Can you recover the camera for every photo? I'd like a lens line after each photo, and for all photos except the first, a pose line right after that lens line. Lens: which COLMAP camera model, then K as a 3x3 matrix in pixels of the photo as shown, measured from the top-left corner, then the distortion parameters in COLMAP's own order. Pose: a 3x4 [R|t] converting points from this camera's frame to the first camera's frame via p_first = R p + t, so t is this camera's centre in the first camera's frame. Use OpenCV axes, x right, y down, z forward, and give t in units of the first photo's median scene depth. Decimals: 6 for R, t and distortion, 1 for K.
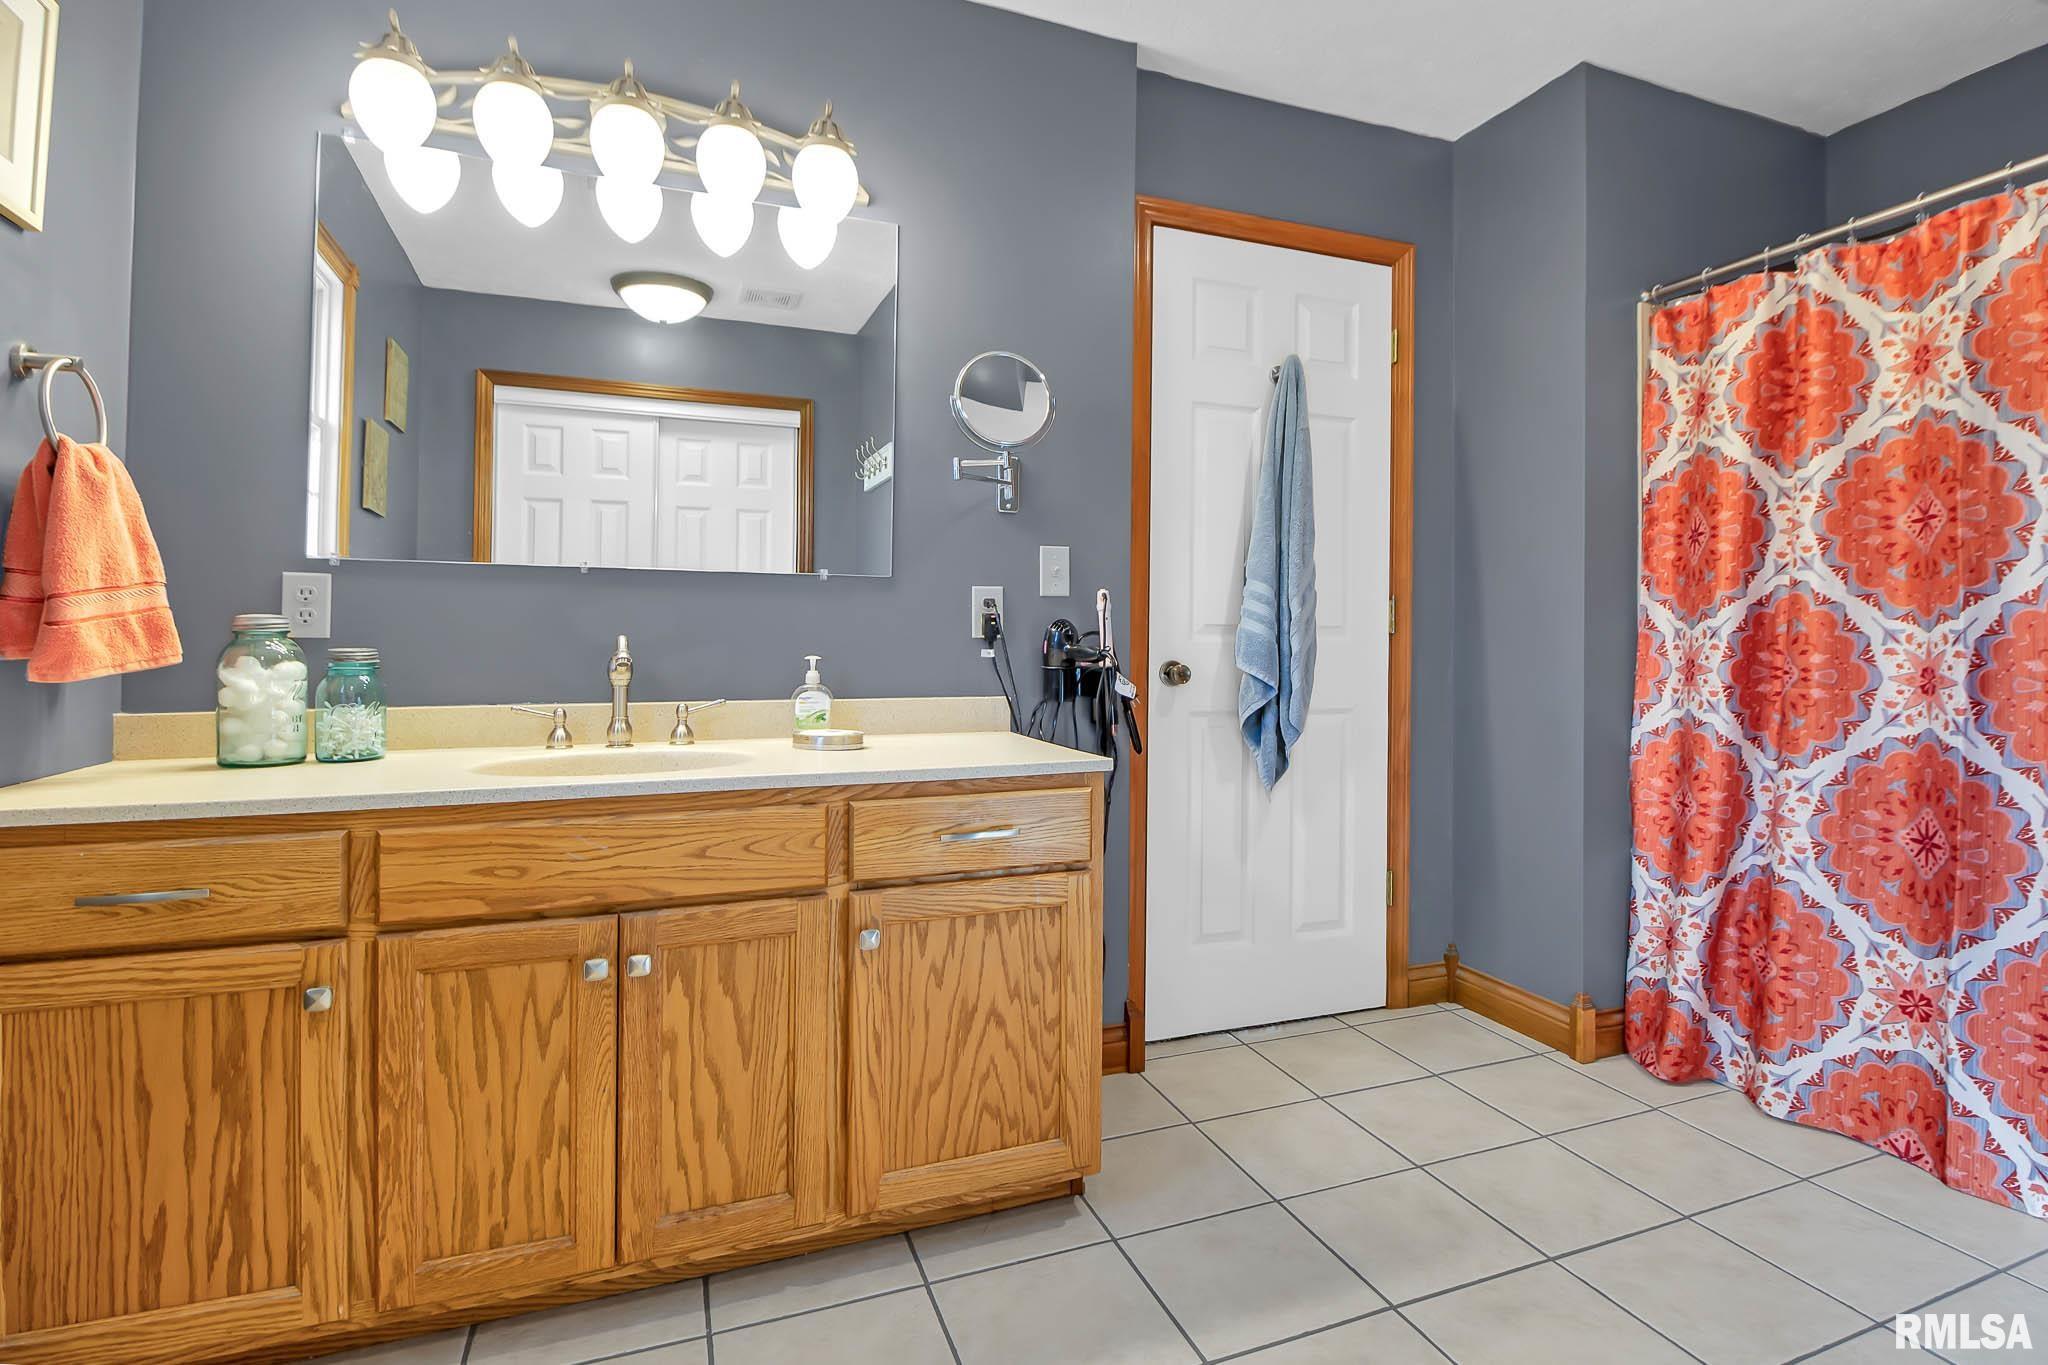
lens RADIAL K [[965.6, 0, 1027.6], [0, 965.6, 633.9], [0, 0, 1]] dist [-0.009553, -0.006102]
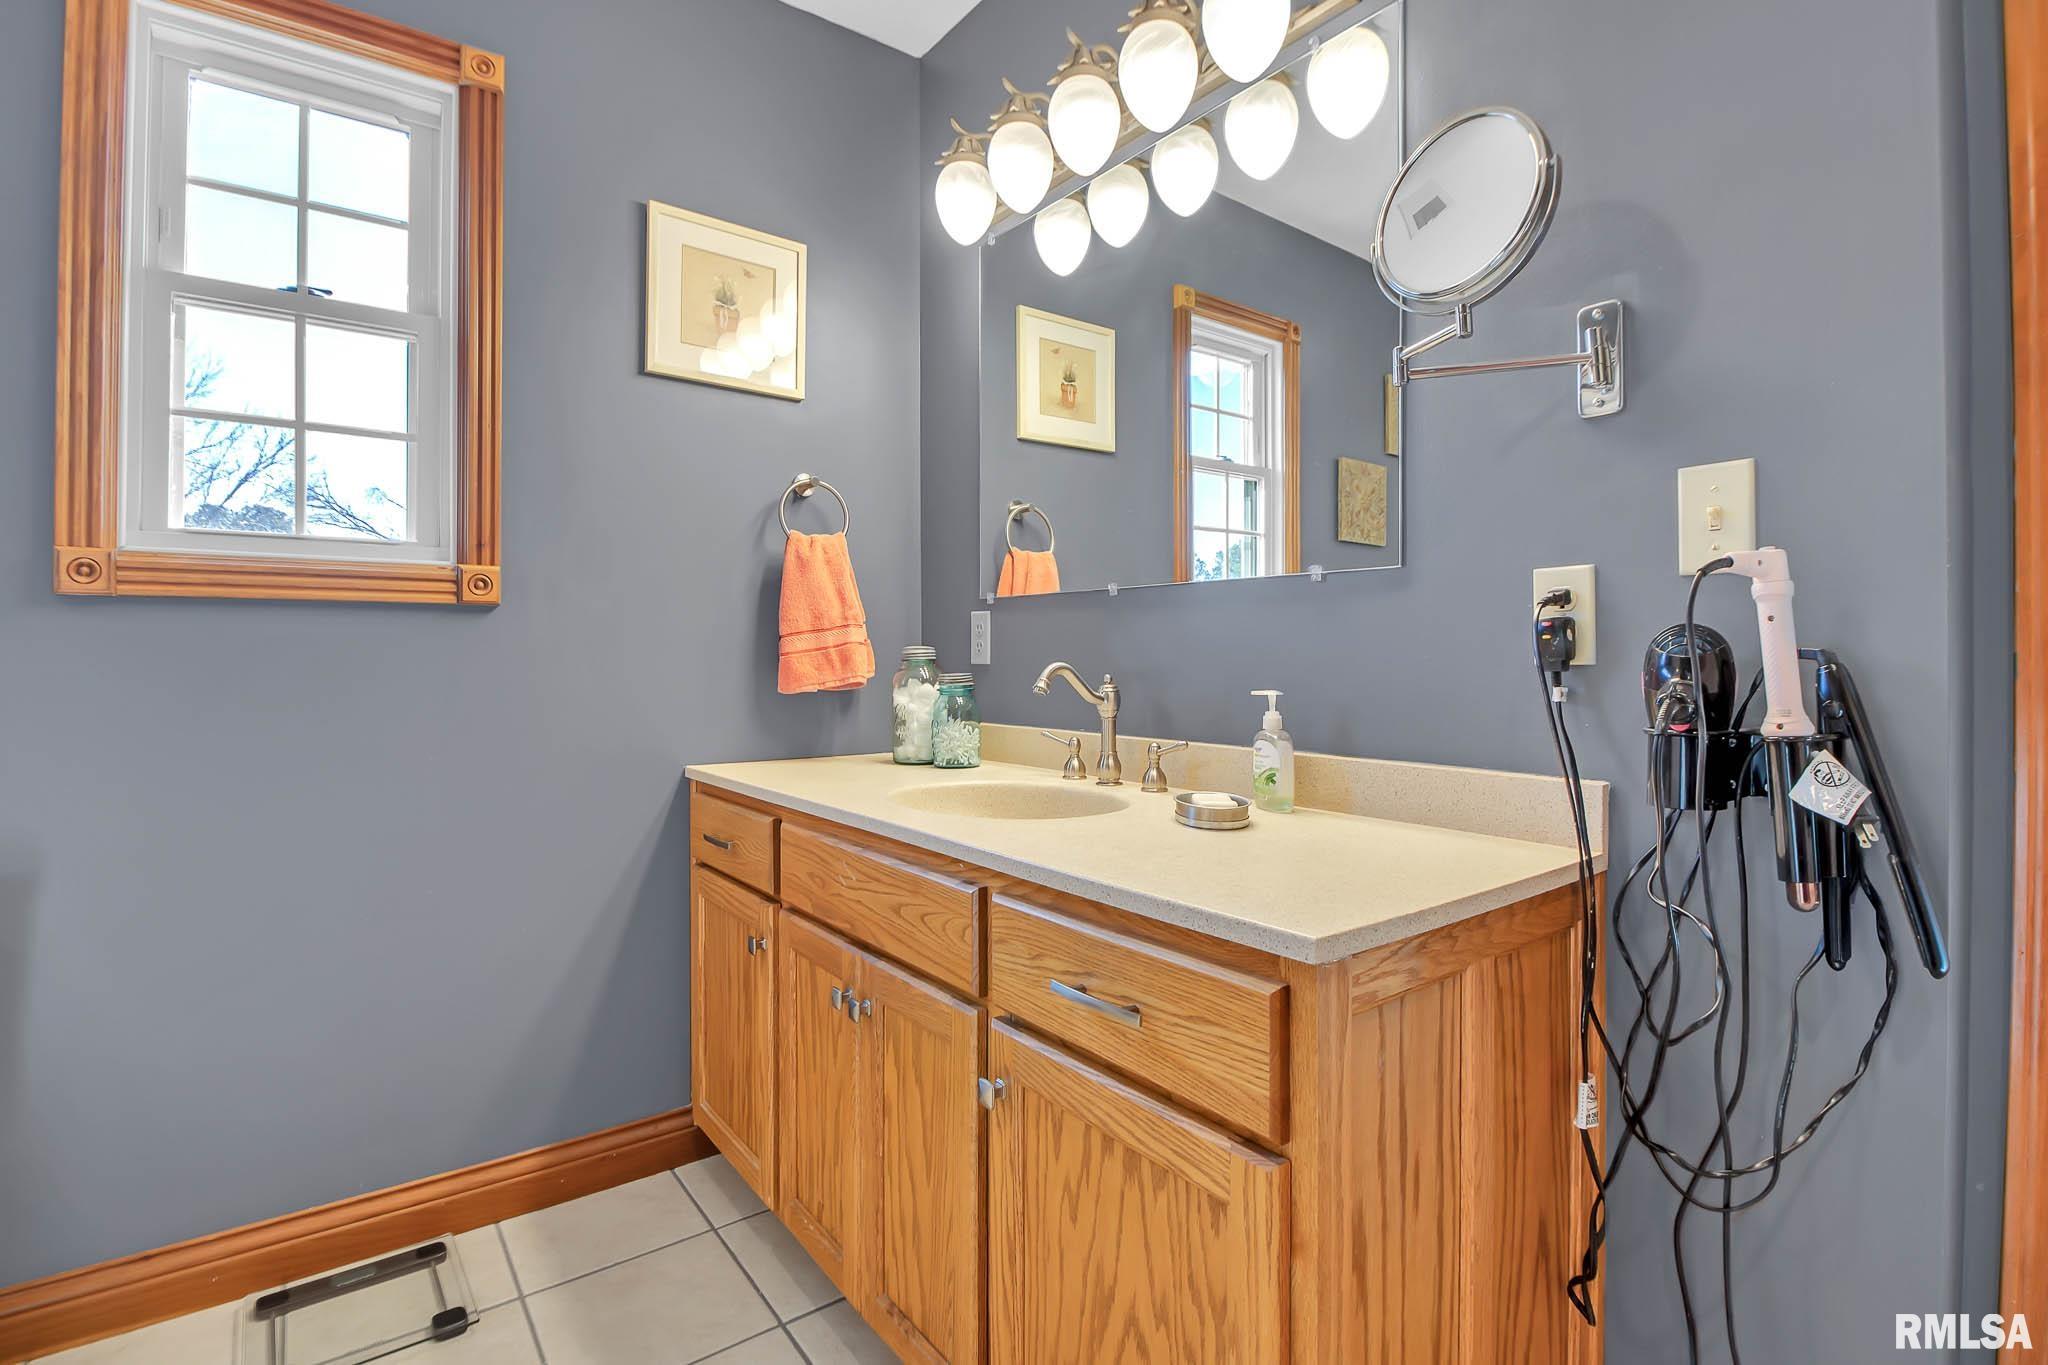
lens RADIAL K [[965.6, 0, 1104.4], [0, 965.6, 652.1], [0, 0, 1]] dist [-0.009553, -0.006102]
pose [[0.323094, -0.009959, -0.946314, 0.498965], [0.003562, 0.999950, -0.009307, 0.000837], [0.946360, -0.000364, 0.323114, 0.797893]]
